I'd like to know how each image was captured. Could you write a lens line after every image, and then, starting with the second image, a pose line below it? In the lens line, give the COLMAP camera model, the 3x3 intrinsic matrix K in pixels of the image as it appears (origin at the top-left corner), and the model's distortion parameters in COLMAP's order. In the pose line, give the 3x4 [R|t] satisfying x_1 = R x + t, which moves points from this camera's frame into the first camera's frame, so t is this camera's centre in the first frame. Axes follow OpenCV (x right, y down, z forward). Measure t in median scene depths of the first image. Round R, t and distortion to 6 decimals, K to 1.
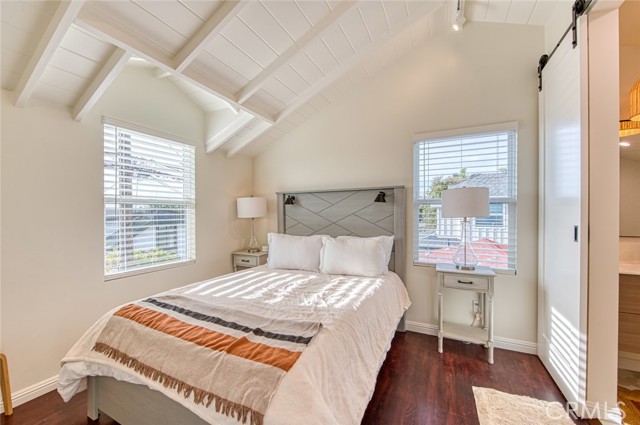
lens RADIAL K [[268.7, 0, 320.0], [0, 268.7, 212.5], [0, 0, 1]] dist [0.000458, 0.000012]
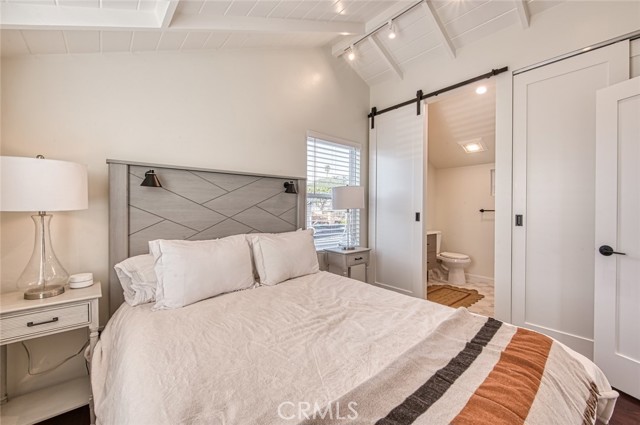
lens RADIAL K [[258.5, 0, 320.0], [0, 258.5, 212.5], [0, 0, 1]] dist [0.000394, 0.000048]
pose [[0.377891, -0.007824, 0.925817, -0.546633], [-0.000153, 0.999964, 0.008513, 0.020472], [-0.925850, -0.003359, 0.377876, 0.560418]]
